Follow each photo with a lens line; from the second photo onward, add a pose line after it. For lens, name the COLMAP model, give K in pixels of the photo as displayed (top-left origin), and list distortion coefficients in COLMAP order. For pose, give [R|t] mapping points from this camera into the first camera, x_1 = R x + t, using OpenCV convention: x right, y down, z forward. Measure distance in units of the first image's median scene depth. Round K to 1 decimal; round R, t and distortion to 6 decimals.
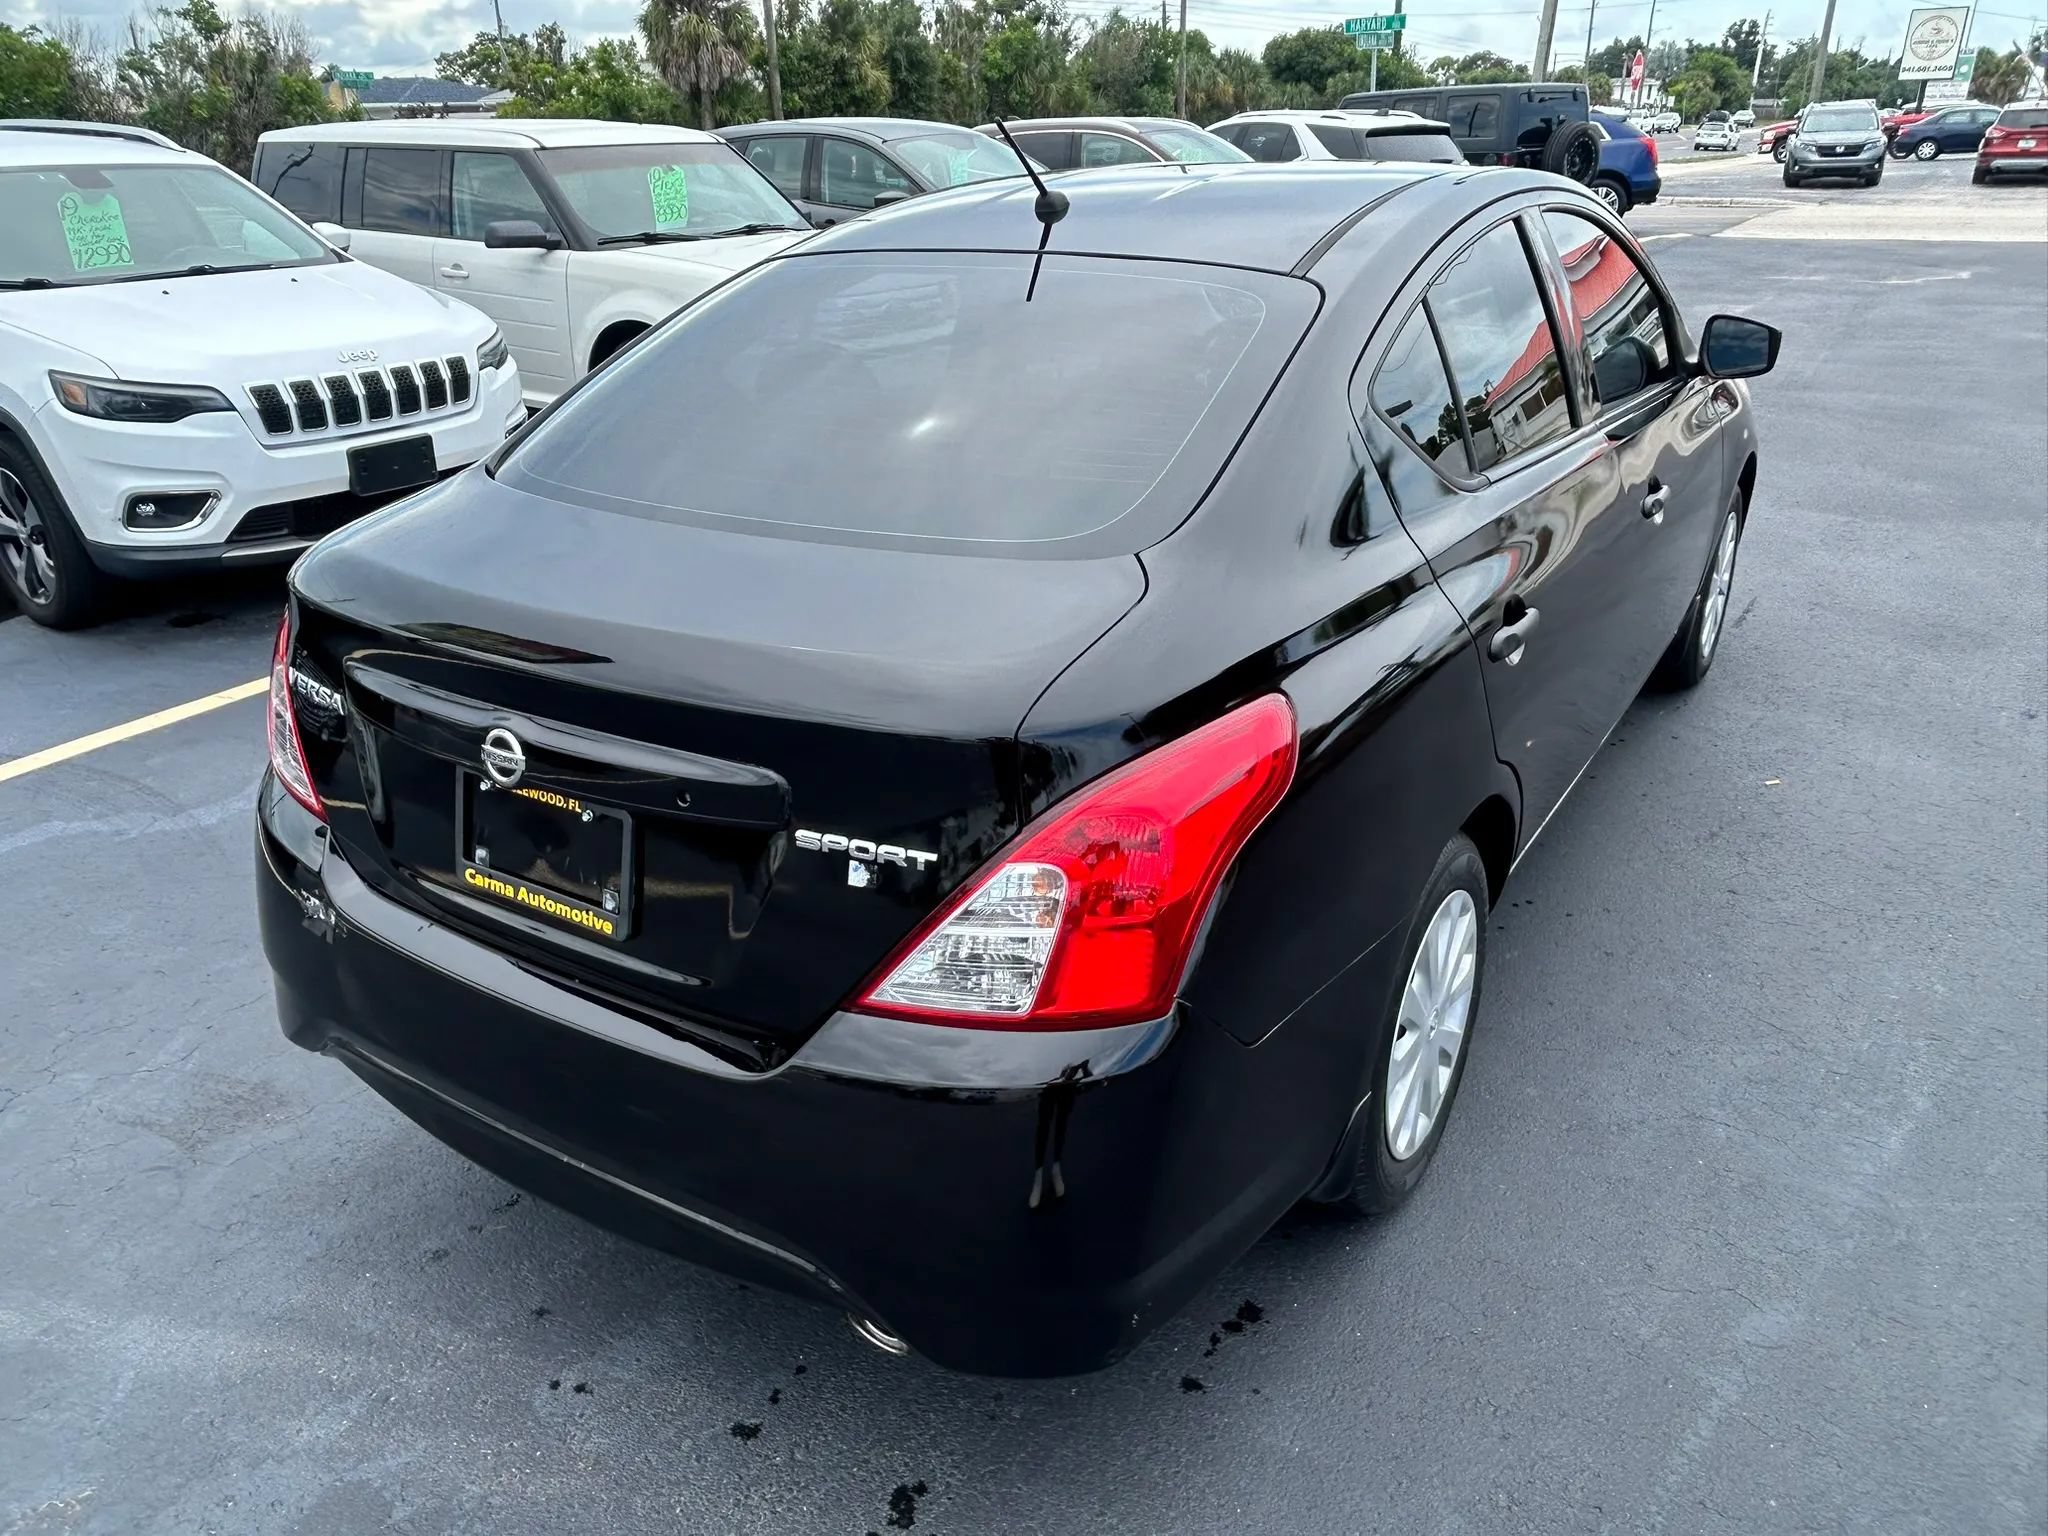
lens RADIAL K [[1448.6, 0, 1011.2], [0, 1448.6, 760.4], [0, 0, 1]] dist [-0.005790, 0.000759]
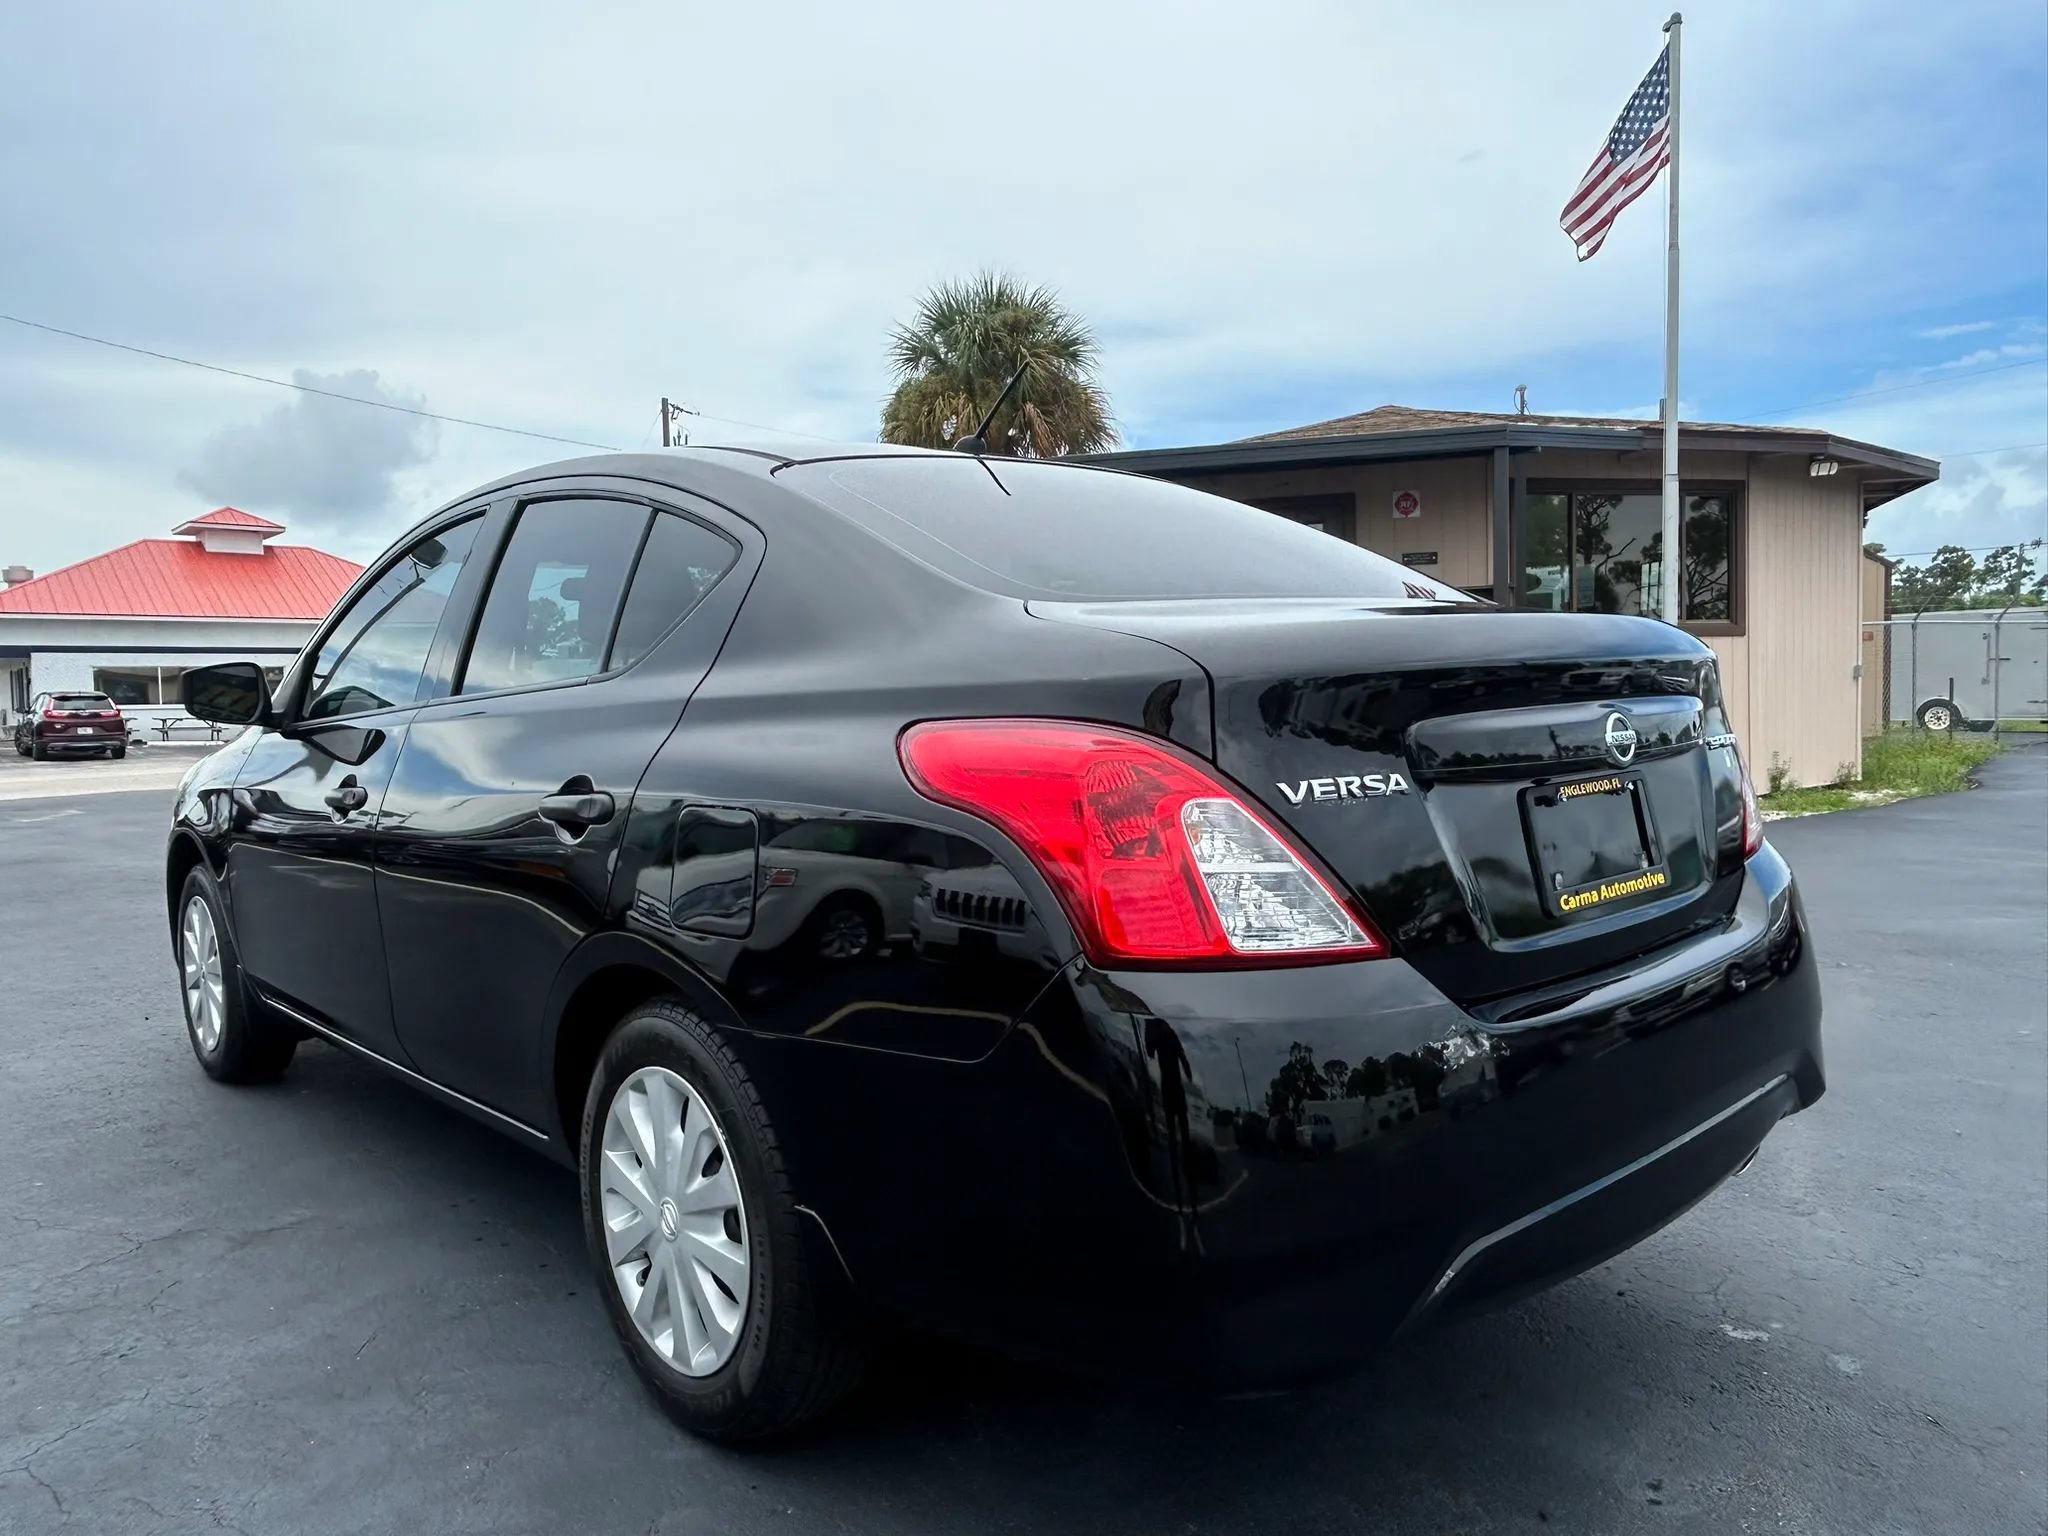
lens RADIAL K [[1448.6, 0, 1010.0], [0, 1448.6, 764.2], [0, 0, 1]] dist [-0.005790, 0.000759]
pose [[0.268194, -0.038466, 0.962597, -0.623222], [0.408587, 0.909424, -0.077498, -0.035974], [-0.872427, 0.414088, 0.259619, 0.461243]]
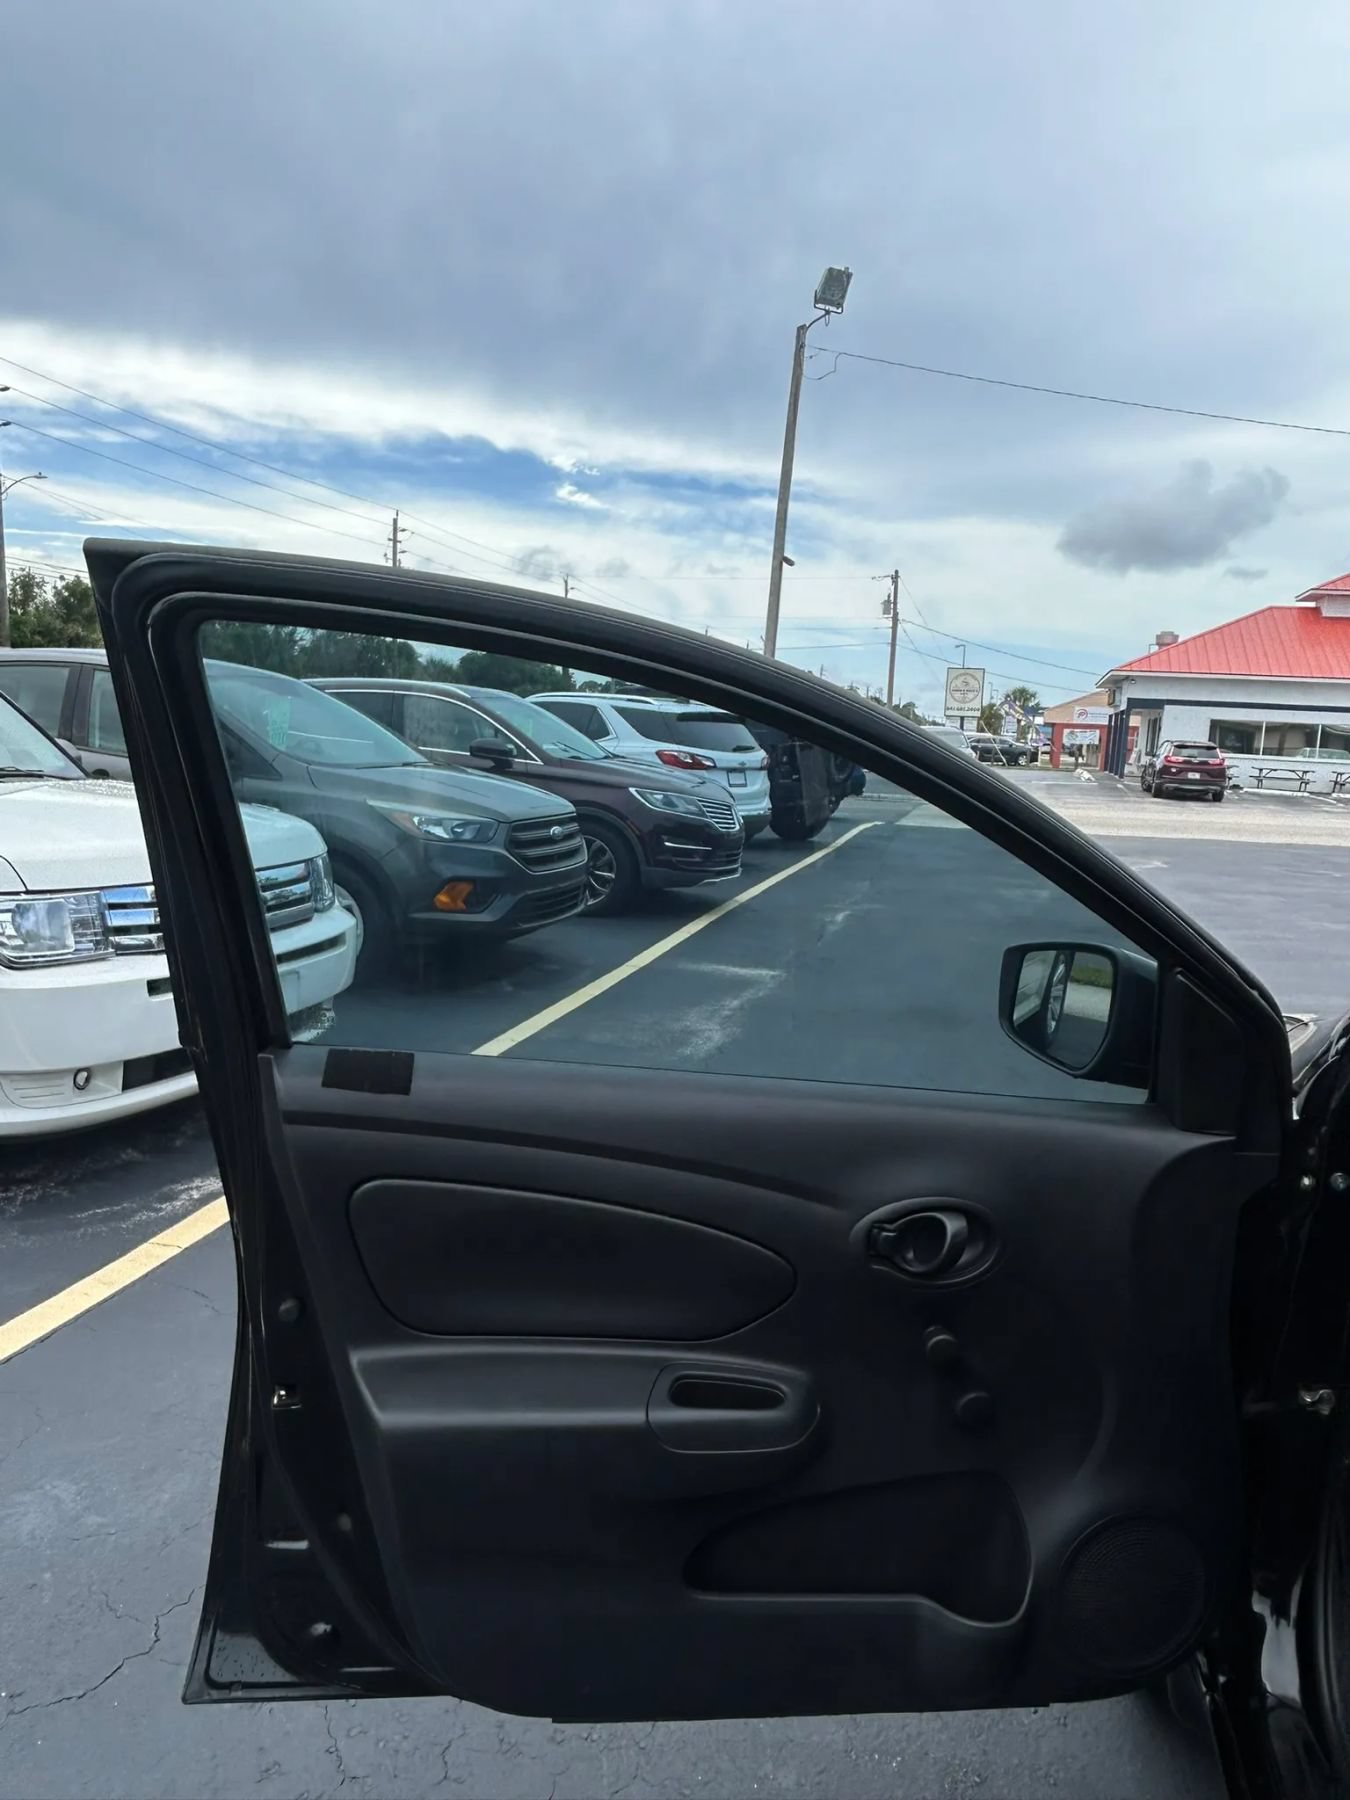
lens RADIAL K [[1273.2, 0, 674.5], [0, 1273.2, 913.8], [0, 0, 1]] dist [-0.005790, 0.000759]
pose [[0.942453, 0.009025, 0.334218, -0.164253], [0.079239, 0.965125, -0.249507, -0.281273], [-0.324814, 0.261632, 0.908870, 0.804085]]
